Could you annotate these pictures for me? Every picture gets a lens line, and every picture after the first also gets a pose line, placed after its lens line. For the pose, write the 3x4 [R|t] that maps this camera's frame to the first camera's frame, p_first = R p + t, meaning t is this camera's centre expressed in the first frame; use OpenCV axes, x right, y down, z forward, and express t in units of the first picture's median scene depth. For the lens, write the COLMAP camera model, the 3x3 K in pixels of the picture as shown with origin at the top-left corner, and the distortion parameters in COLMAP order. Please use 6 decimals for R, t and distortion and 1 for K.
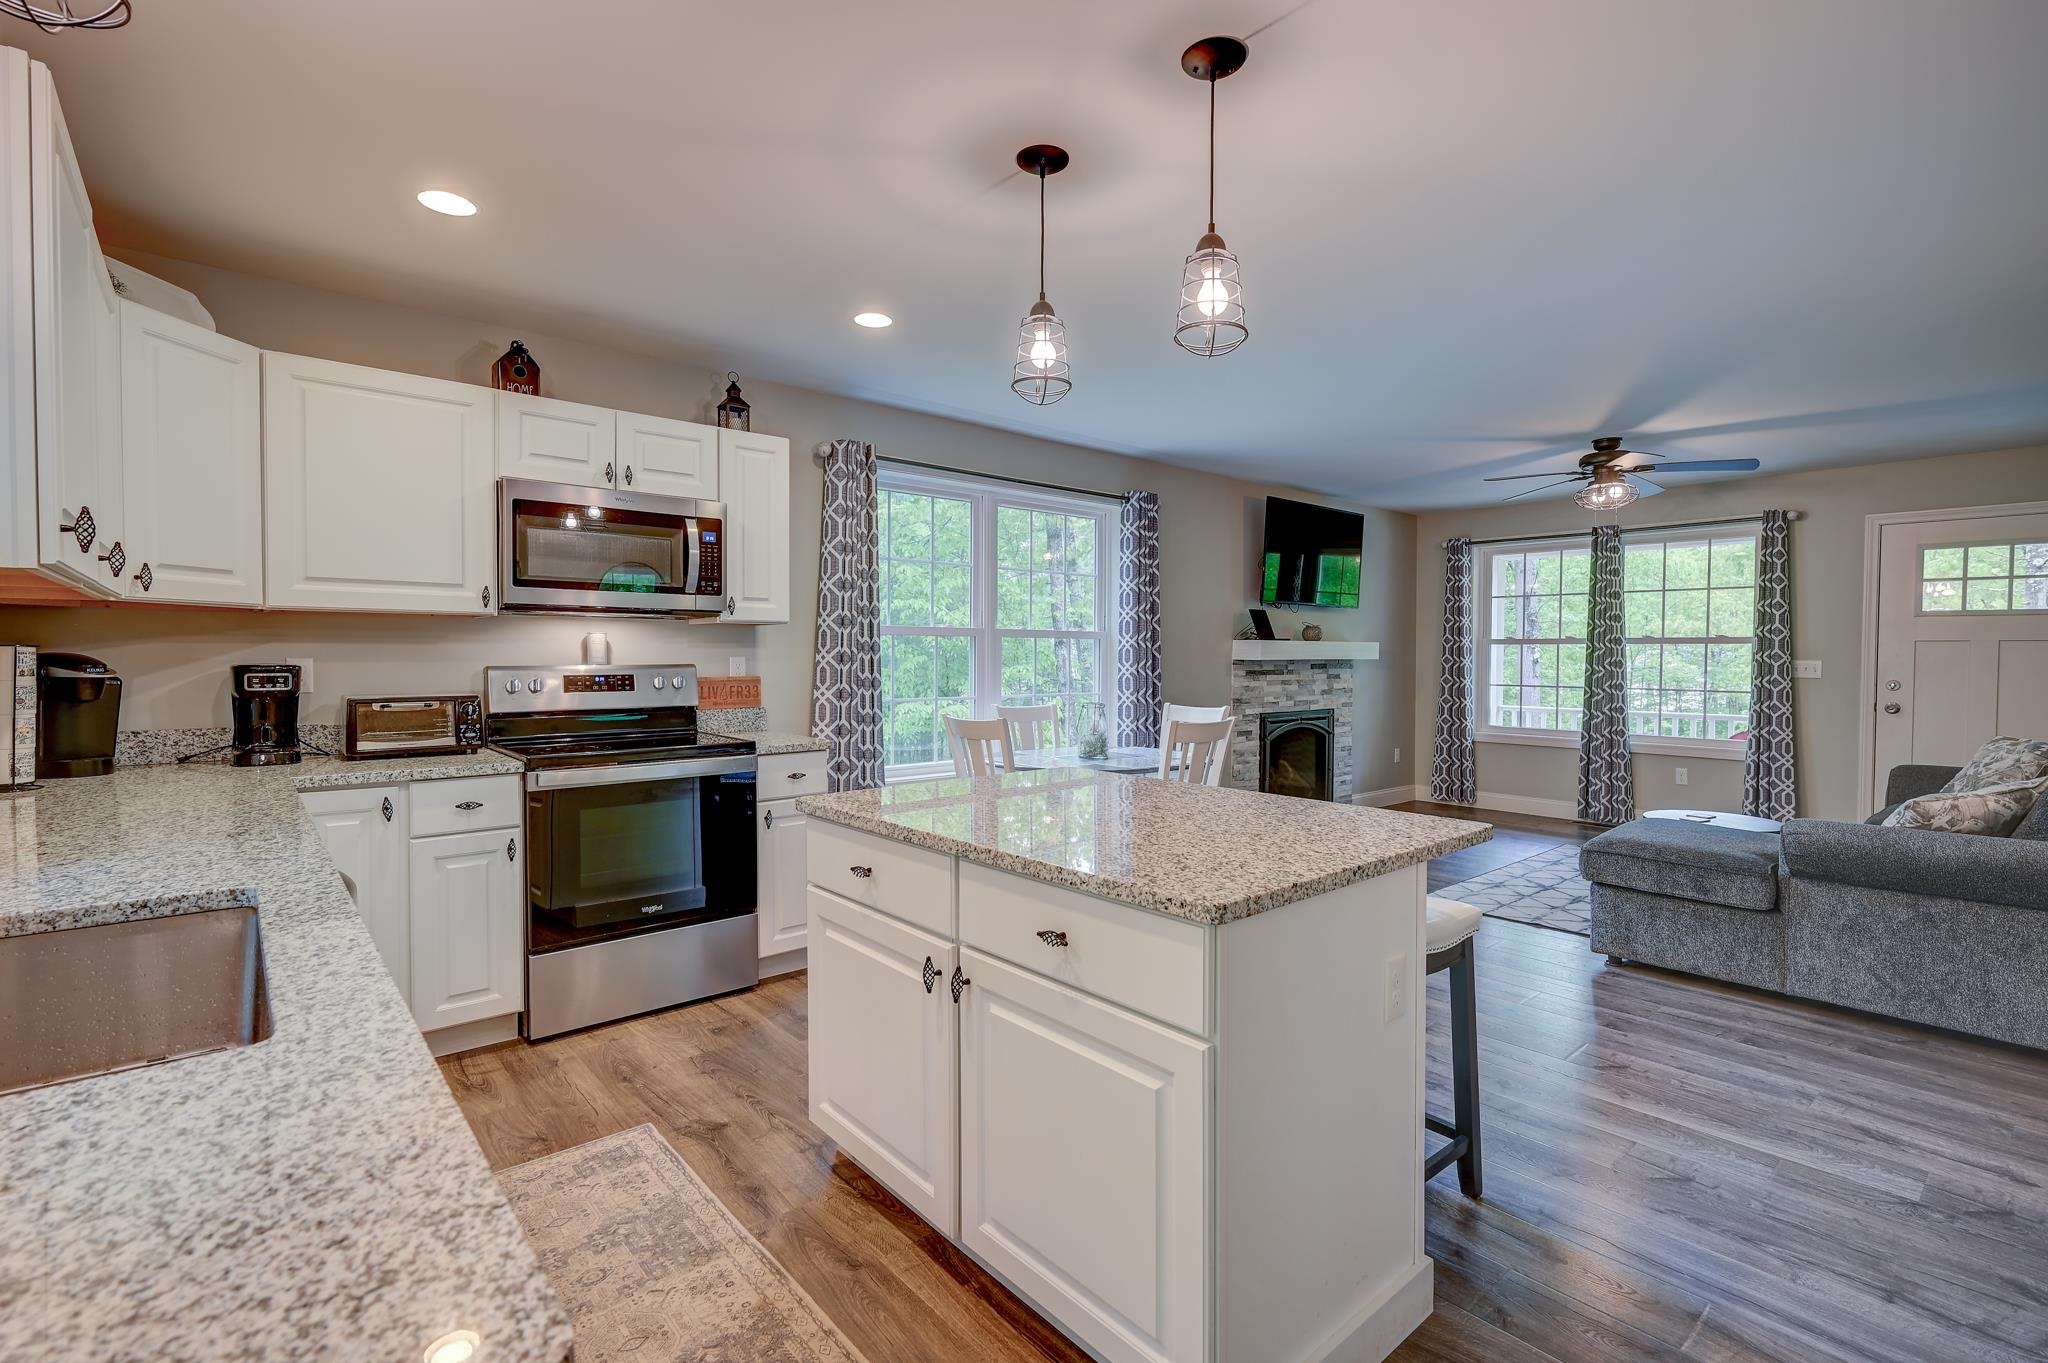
lens RADIAL K [[928.0, 0, 1029.7], [0, 928.0, 672.8], [0, 0, 1]] dist [-0.001413, 0.001873]
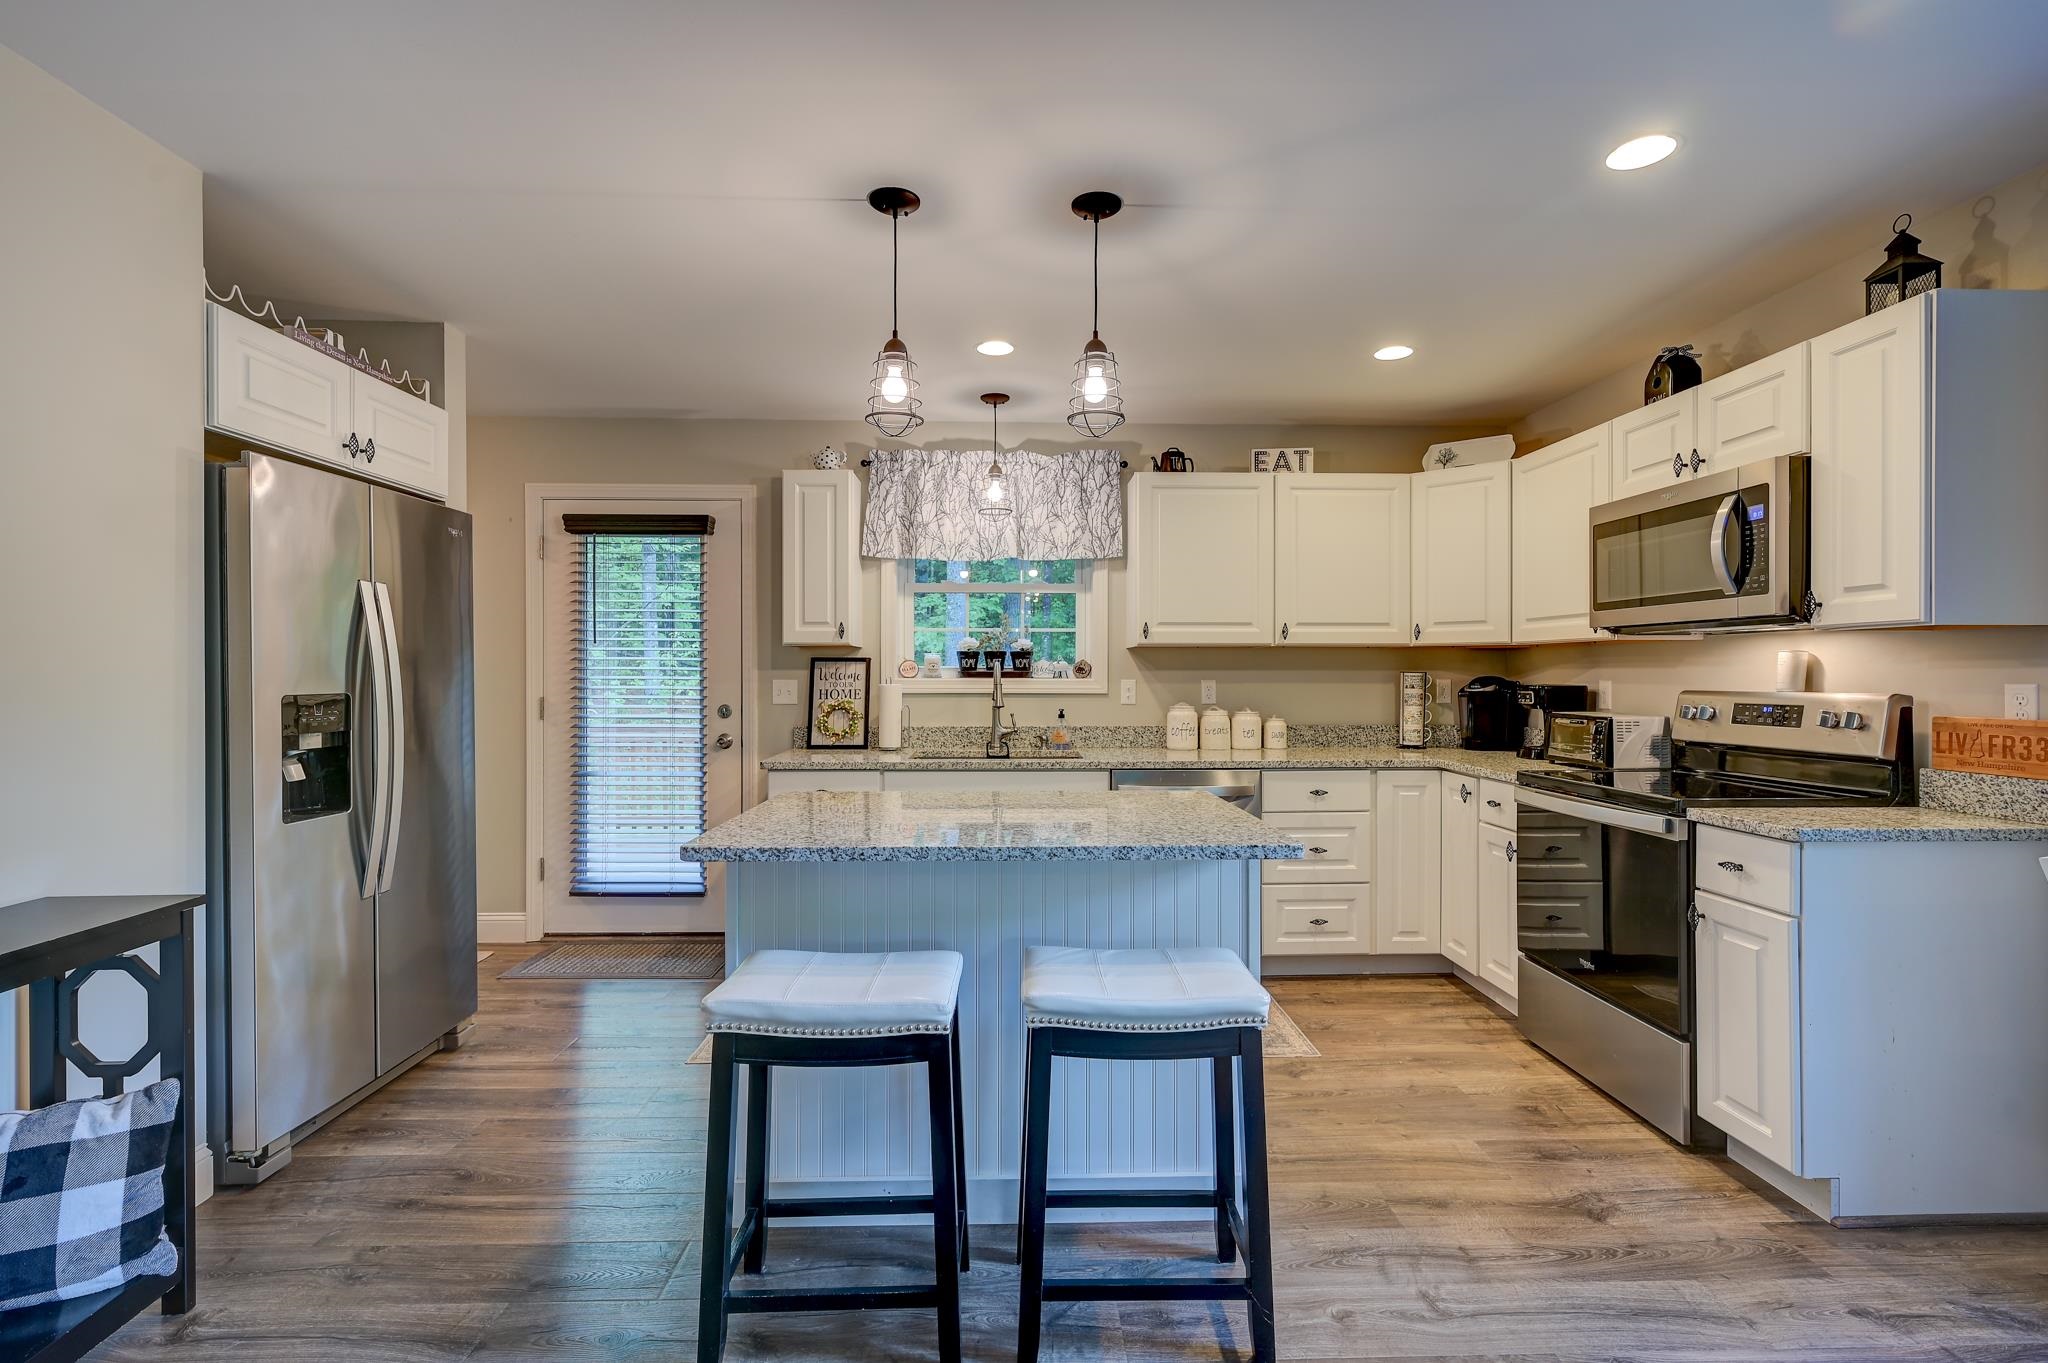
lens RADIAL K [[928.0, 0, 1022.4], [0, 928.0, 675.2], [0, 0, 1]] dist [-0.001413, 0.001873]
pose [[-0.634014, -0.000833, -0.773321, 0.554399], [-0.018013, 0.999744, 0.013691, -0.021793], [0.773112, 0.022610, -0.633867, 1.014661]]
